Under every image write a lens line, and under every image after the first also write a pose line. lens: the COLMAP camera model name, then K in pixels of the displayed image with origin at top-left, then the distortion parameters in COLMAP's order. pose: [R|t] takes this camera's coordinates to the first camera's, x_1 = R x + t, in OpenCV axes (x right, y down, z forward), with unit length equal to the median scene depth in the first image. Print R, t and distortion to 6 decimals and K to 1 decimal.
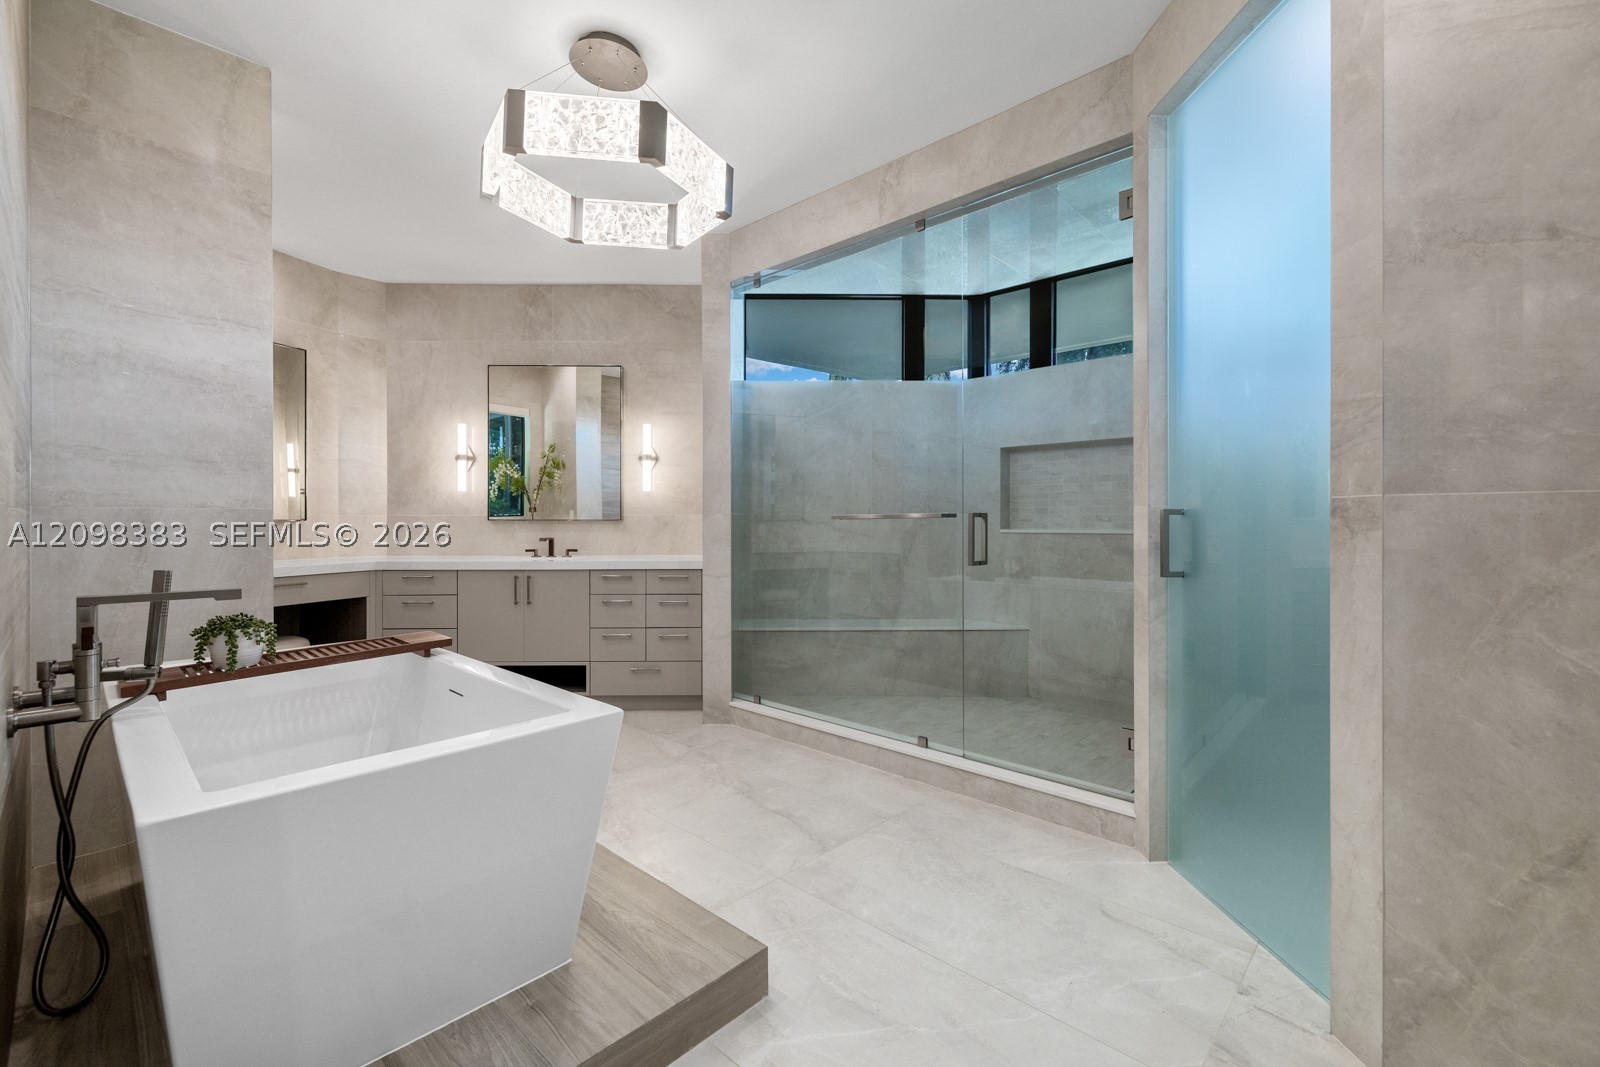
lens RADIAL K [[681.5, 0, 801.2], [0, 681.5, 516.5], [0, 0, 1]] dist [-0.000325, -0.000486]
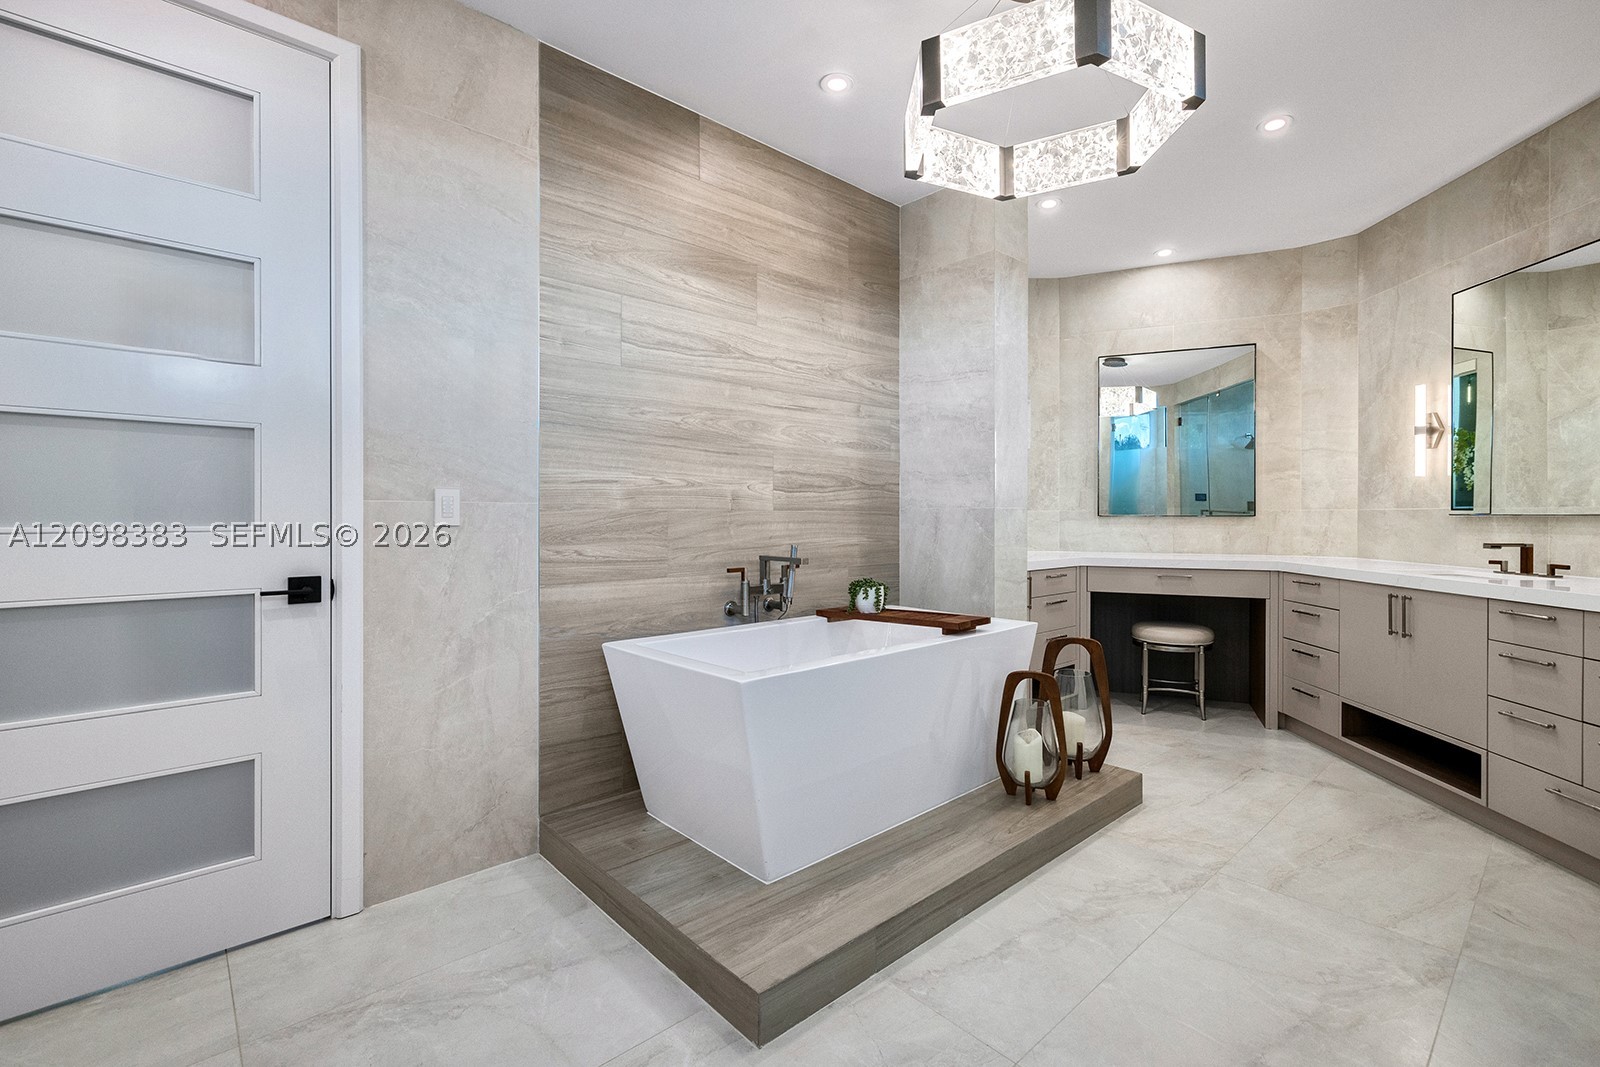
lens RADIAL K [[681.5, 0, 801.2], [0, 681.5, 516.5], [0, 0, 1]] dist [-0.000325, -0.000486]
pose [[-0.056651, 0.002449, -0.998391, 0.287825], [0.007177, 0.999972, 0.002046, 0.000284], [0.998368, -0.007049, -0.056667, 0.380026]]
